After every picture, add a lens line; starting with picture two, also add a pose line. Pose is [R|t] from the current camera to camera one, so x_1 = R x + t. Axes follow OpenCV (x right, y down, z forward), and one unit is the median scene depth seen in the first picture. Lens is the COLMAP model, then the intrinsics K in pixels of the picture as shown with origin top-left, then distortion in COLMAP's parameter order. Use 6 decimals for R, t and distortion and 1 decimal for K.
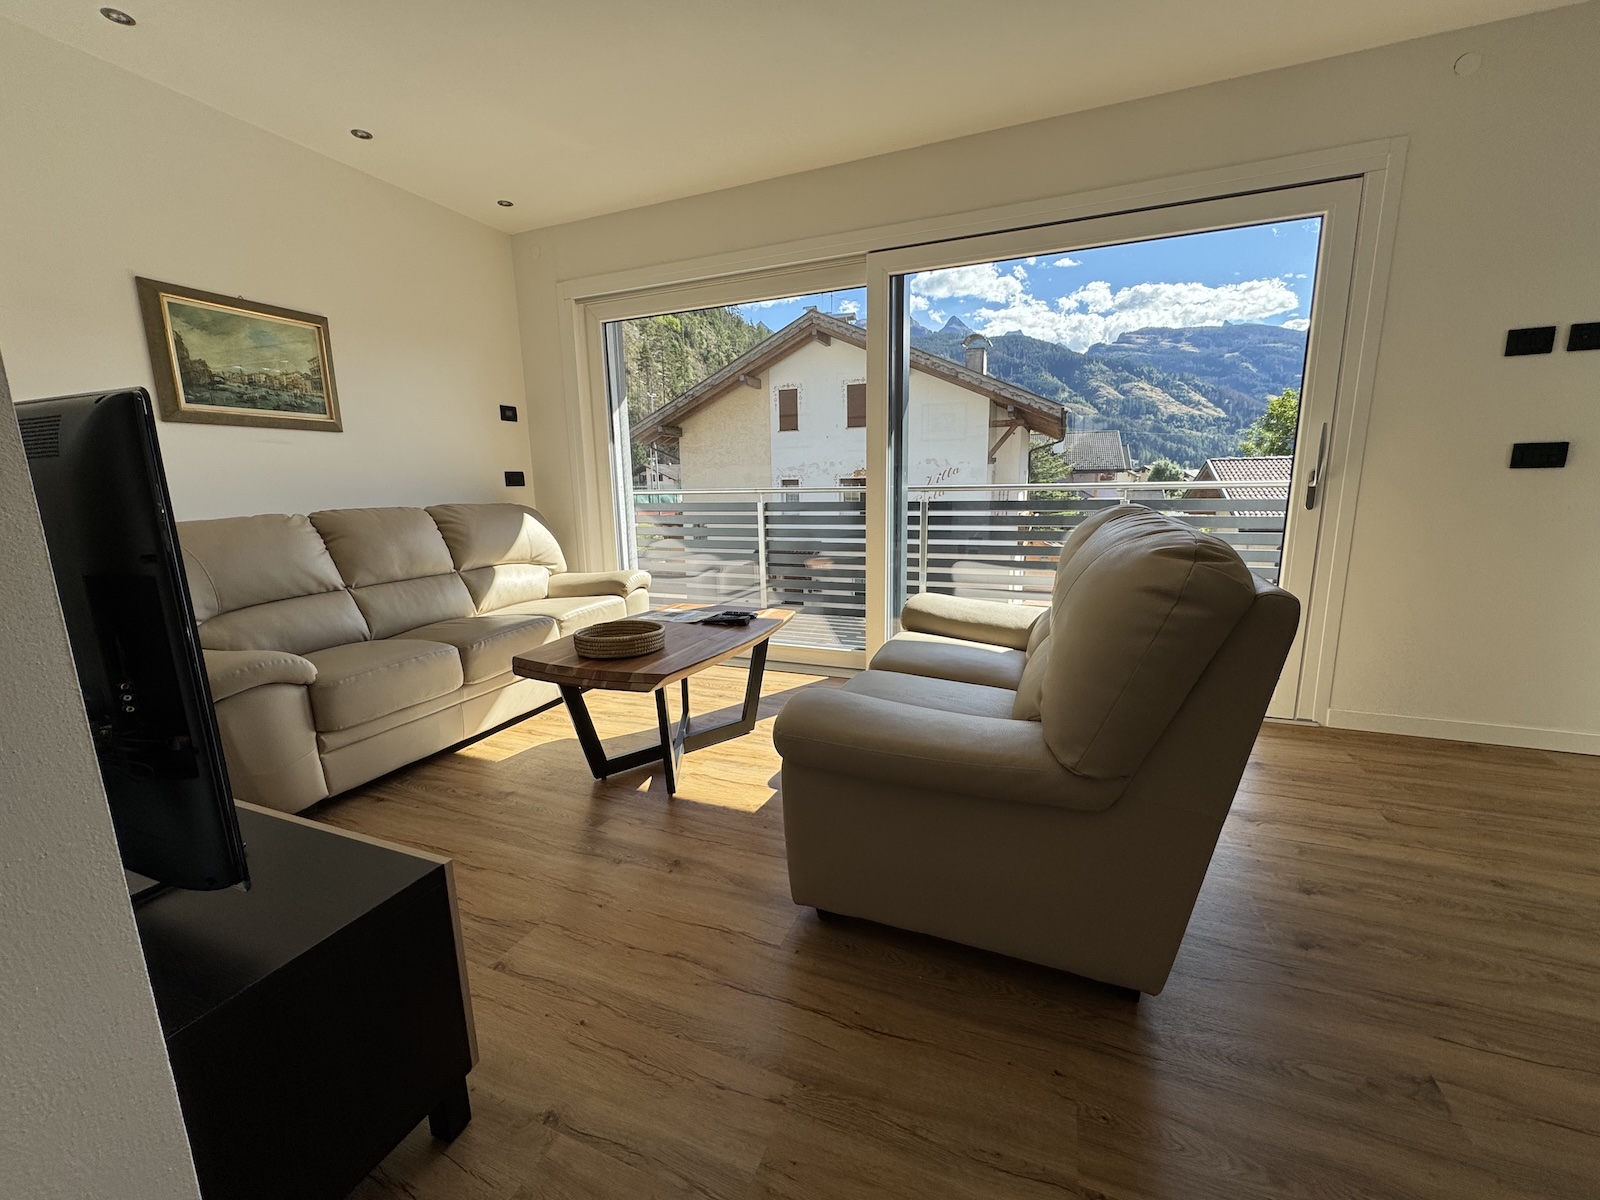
lens RADIAL K [[636.8, 0, 806.3], [0, 636.8, 595.2], [0, 0, 1]] dist [-0.002928, -0.000212]
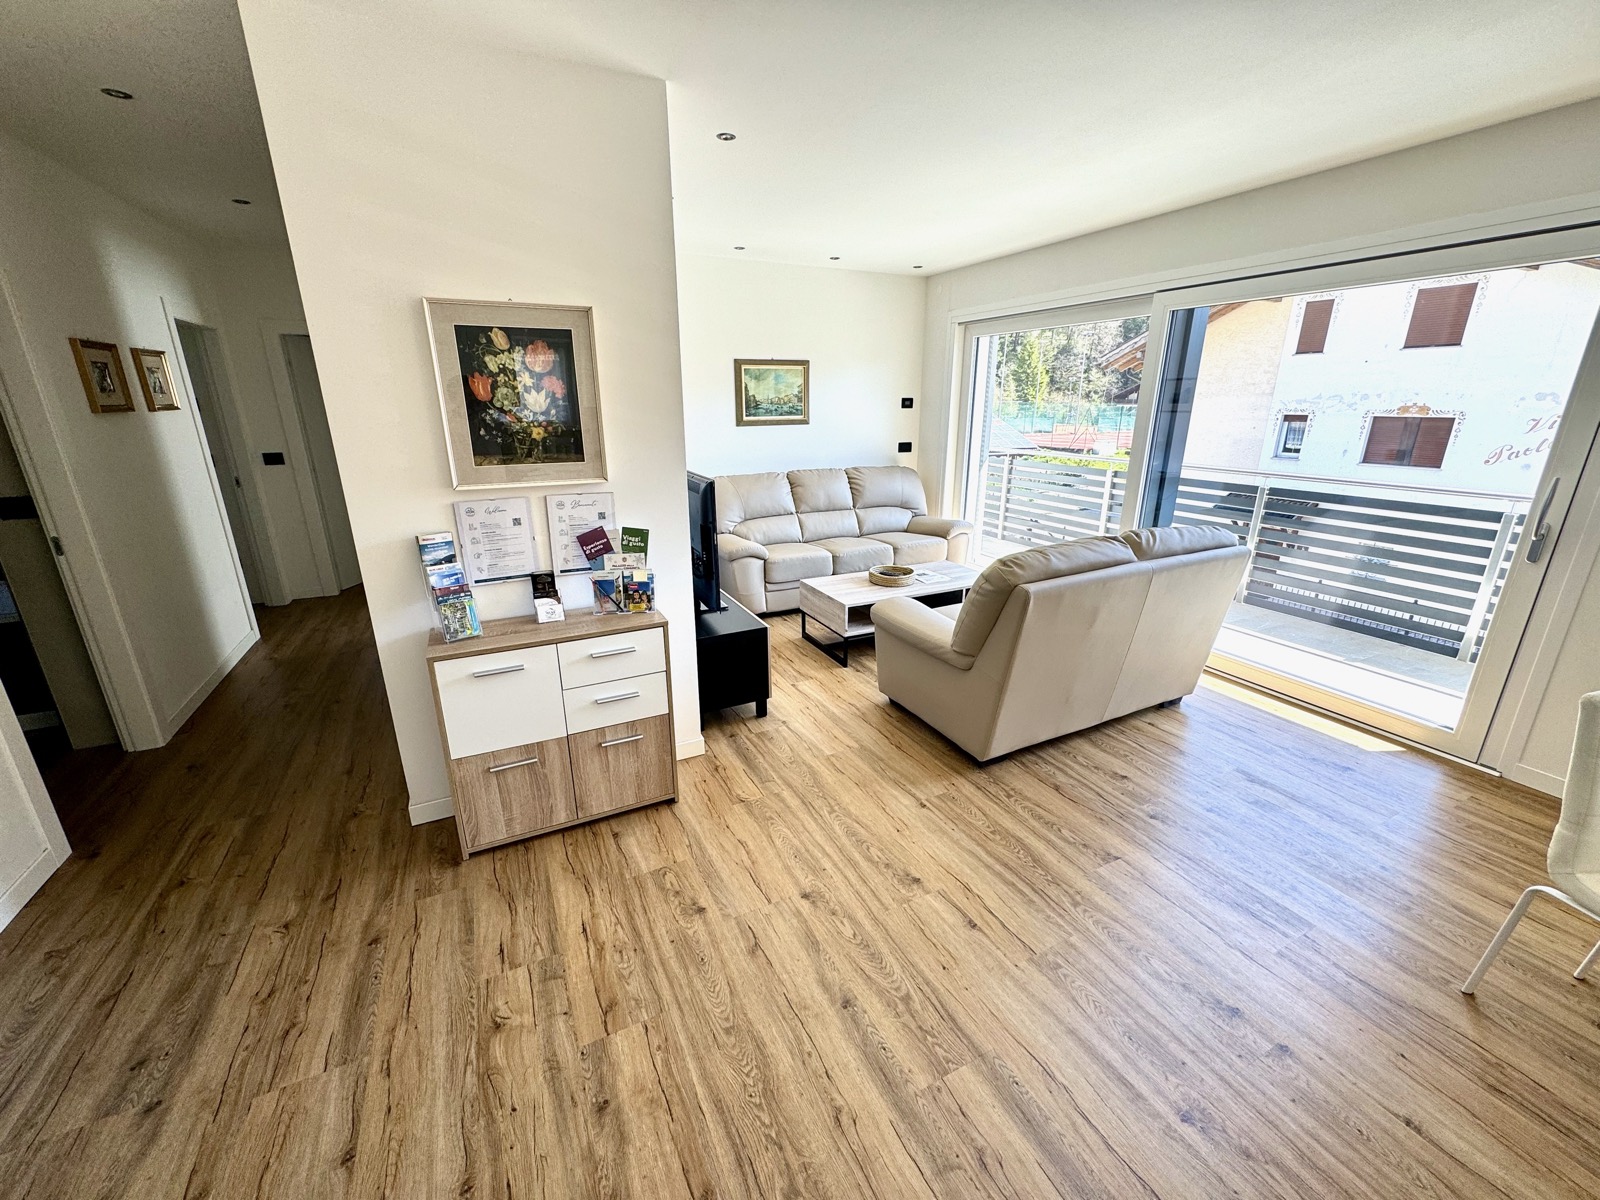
lens RADIAL K [[636.8, 0, 800.5], [0, 636.8, 602.1], [0, 0, 1]] dist [-0.002928, -0.000212]
pose [[0.747283, 0.216534, -0.628237, 0.515217], [-0.129123, 0.974716, 0.182365, -0.095902], [0.651840, -0.055159, 0.756348, -0.425351]]
